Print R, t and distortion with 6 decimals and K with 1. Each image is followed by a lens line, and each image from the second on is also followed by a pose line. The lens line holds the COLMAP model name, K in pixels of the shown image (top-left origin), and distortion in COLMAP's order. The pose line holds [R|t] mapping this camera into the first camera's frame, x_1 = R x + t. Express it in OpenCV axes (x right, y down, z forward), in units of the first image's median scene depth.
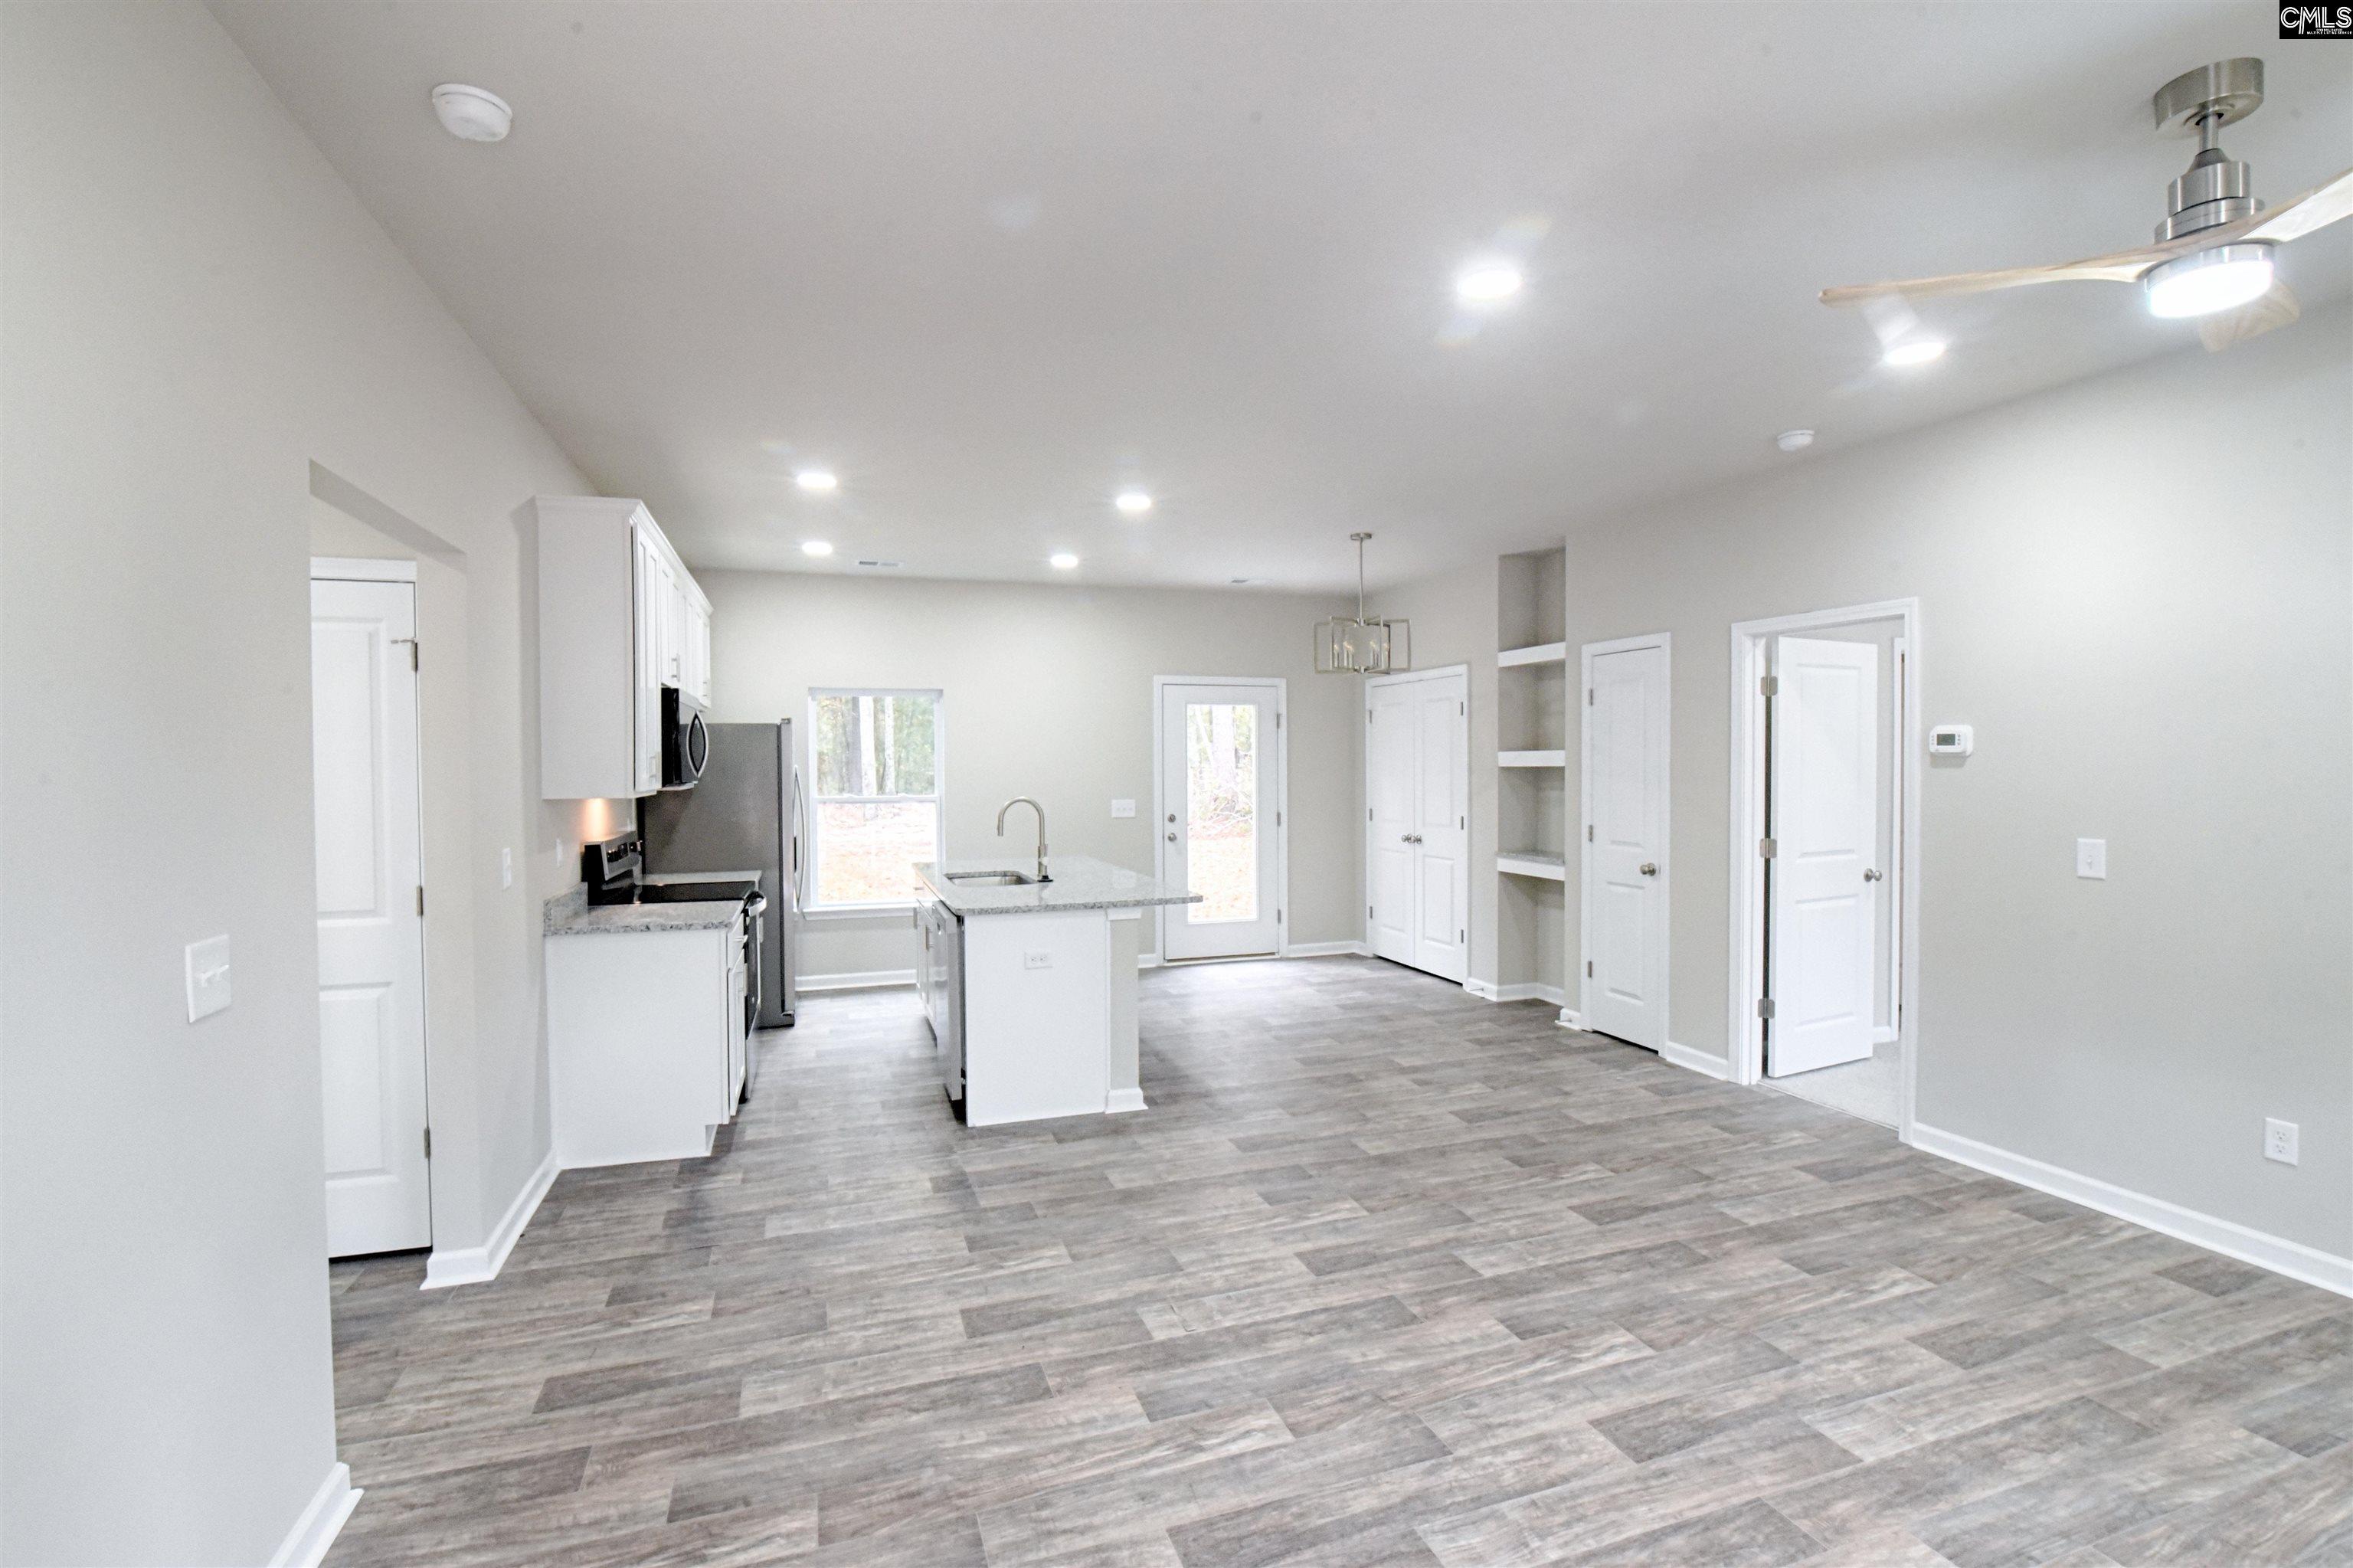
lens RADIAL K [[1070.7, 0, 1176.5], [0, 1070.7, 784.0], [0, 0, 1]] dist [-0.023161, 0.002080]
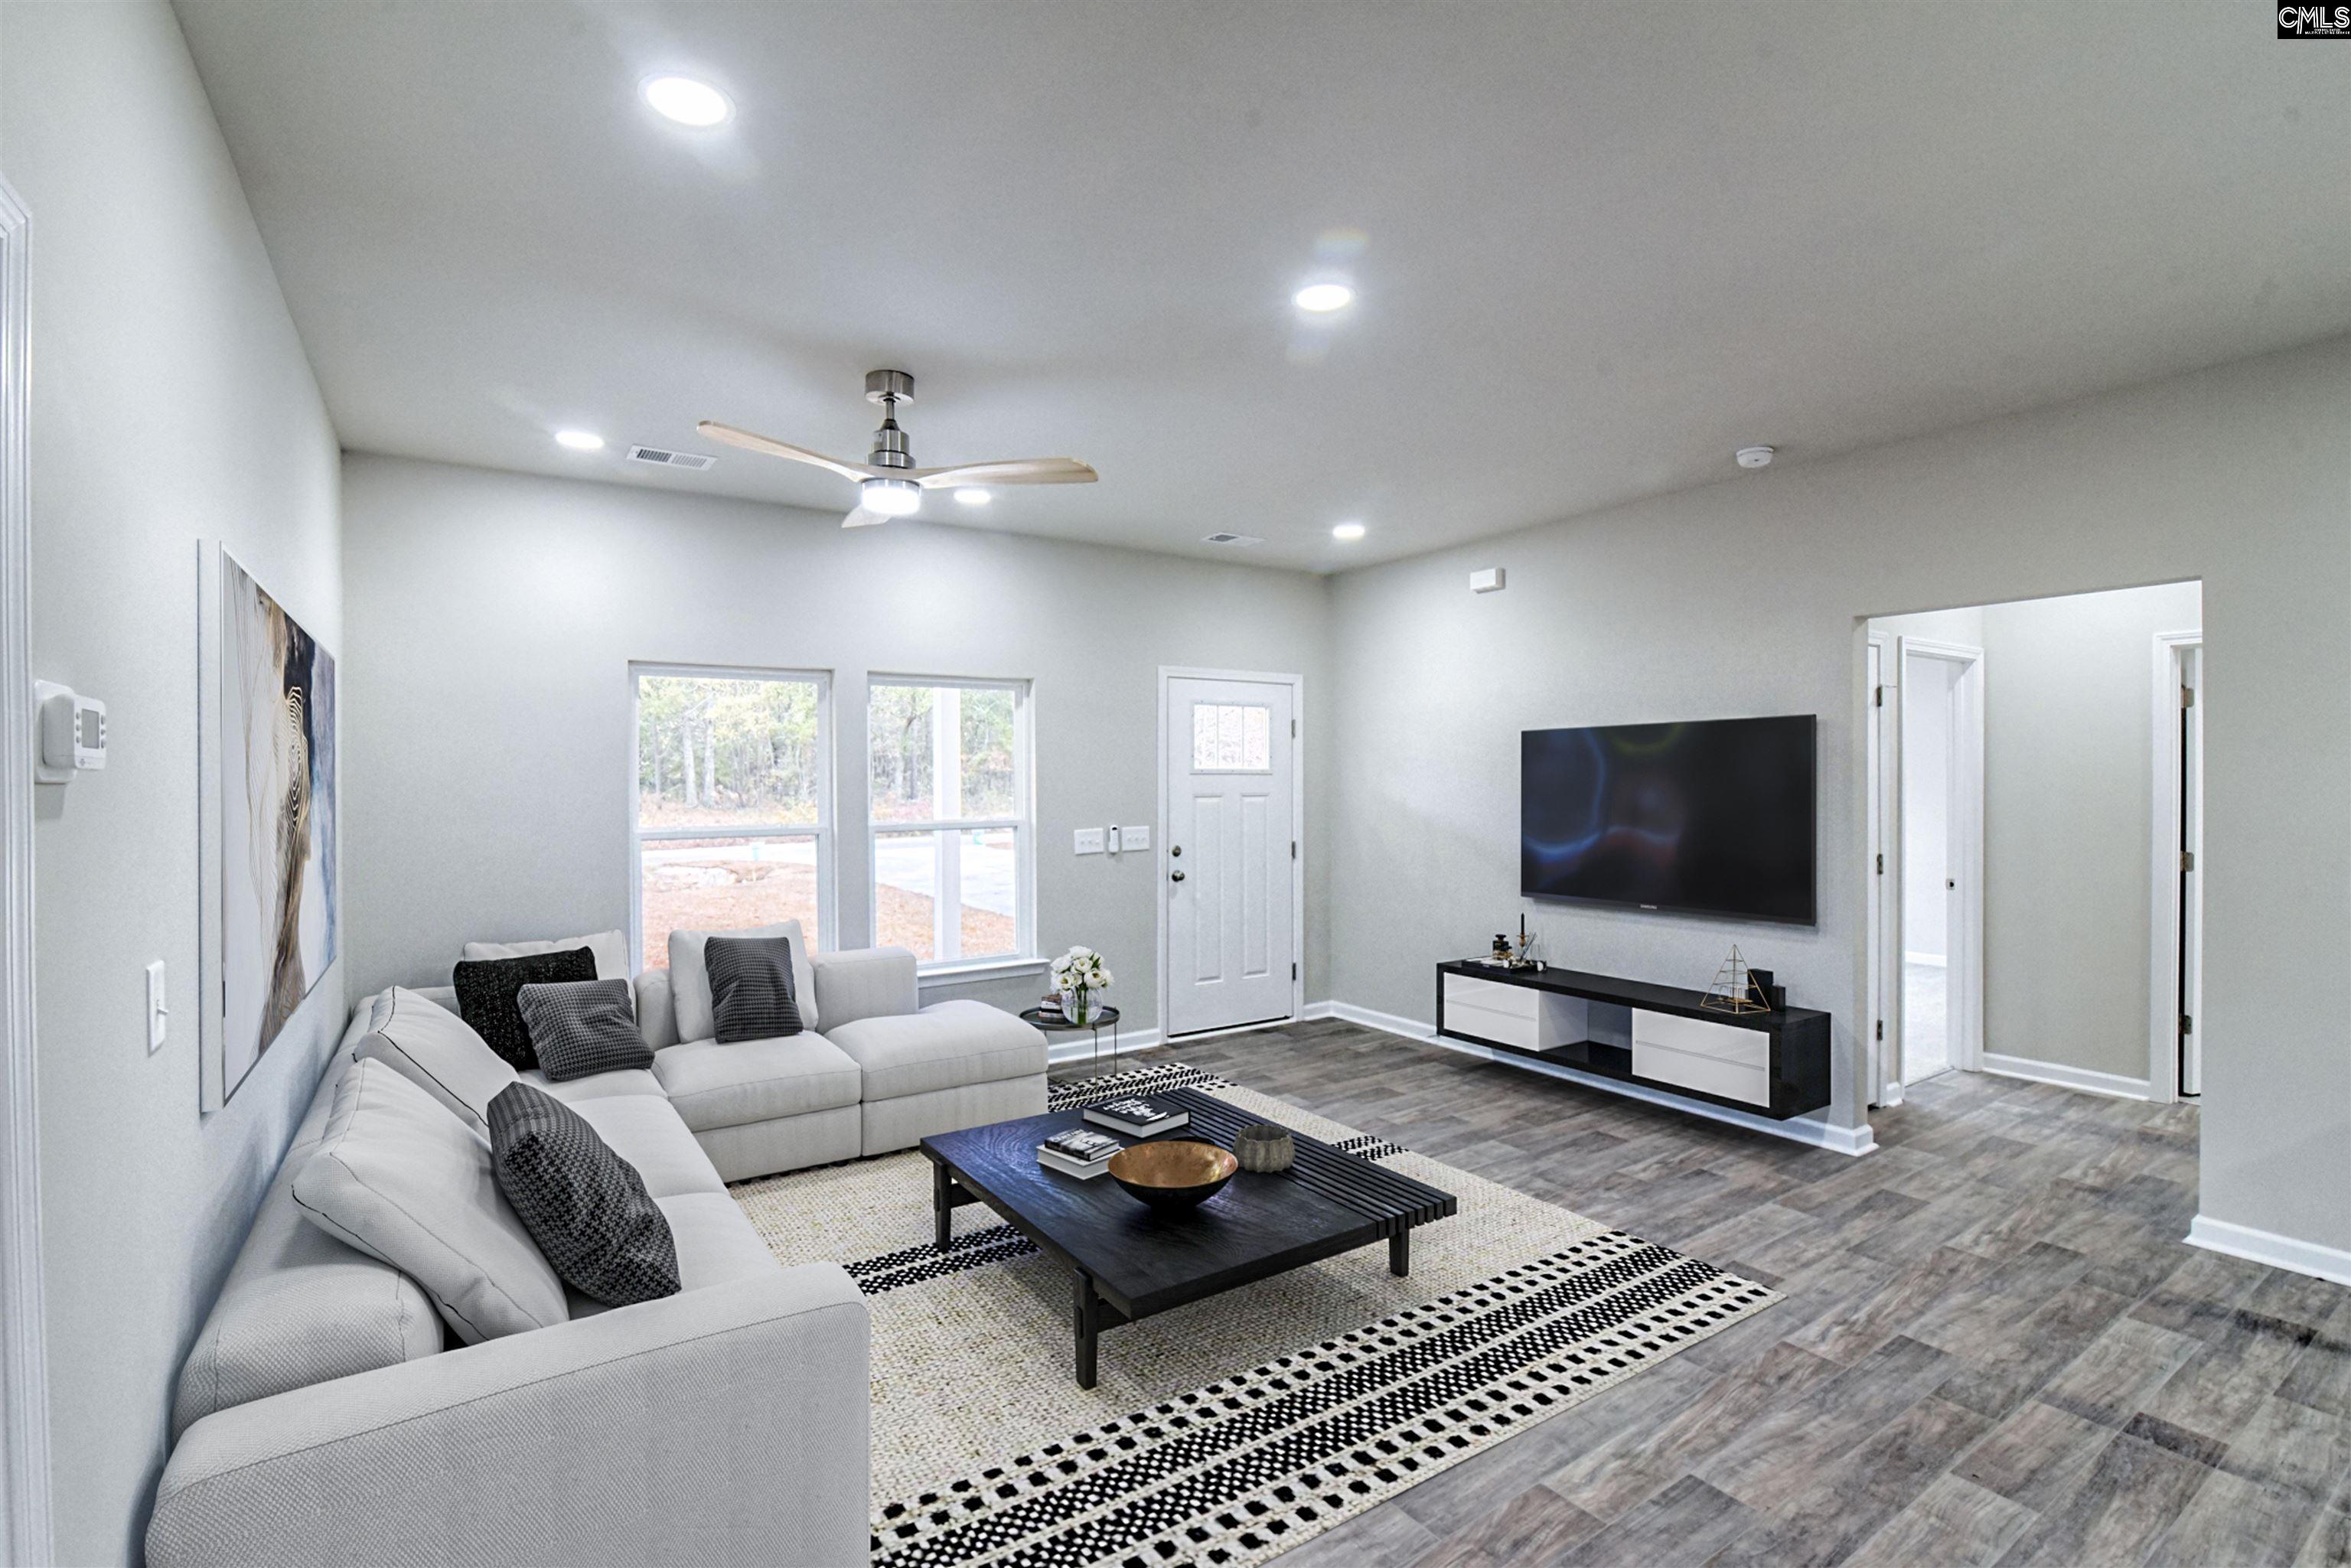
lens RADIAL K [[1082.6, 0, 1175.5], [0, 1082.6, 784.0], [0, 0, 1]] dist [-0.016020, 0.000880]
pose [[-0.966519, 0.013060, -0.256263, 0.614659], [0.005765, 0.999557, 0.029197, -0.040236], [0.256531, 0.026742, -0.966166, 1.731634]]
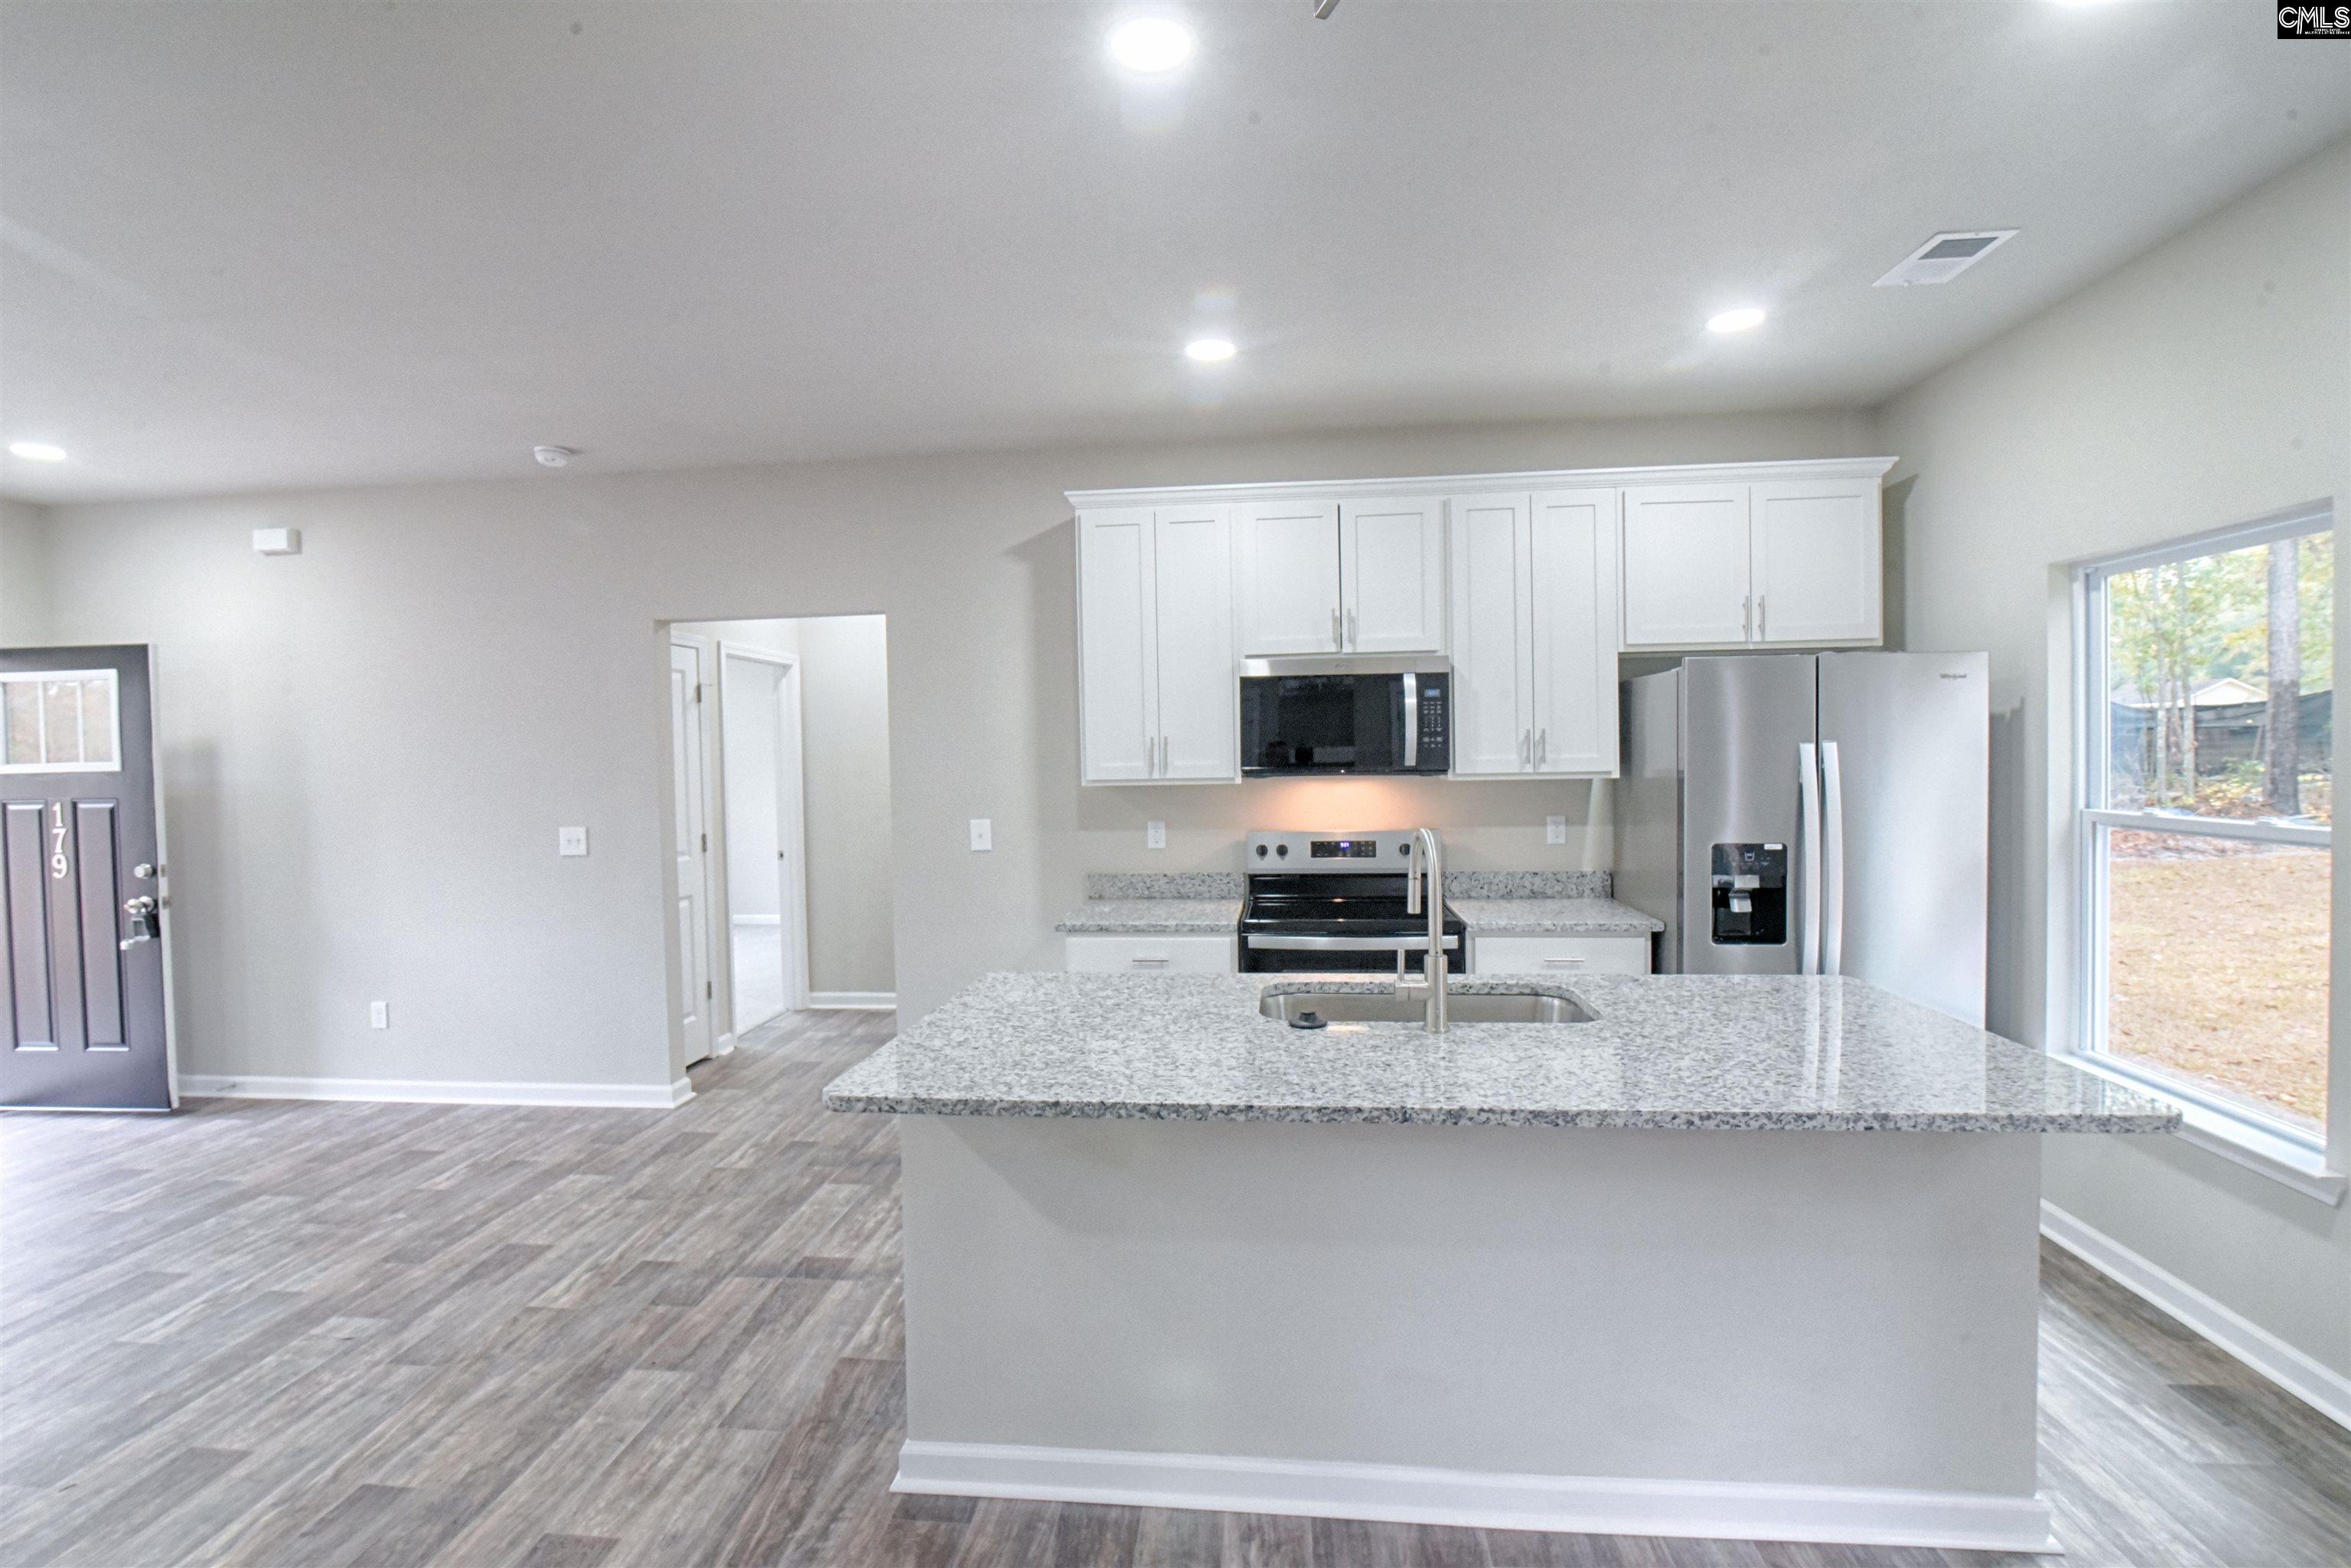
lens RADIAL K [[1069.8, 0, 1175.5], [0, 1069.8, 784.0], [0, 0, 1]] dist [-0.023161, 0.002080]
pose [[-0.415214, 0.040973, -0.908800, 0.486782], [0.001584, 0.999016, 0.044317, -0.044318], [0.909722, 0.016962, -0.414871, 1.901694]]
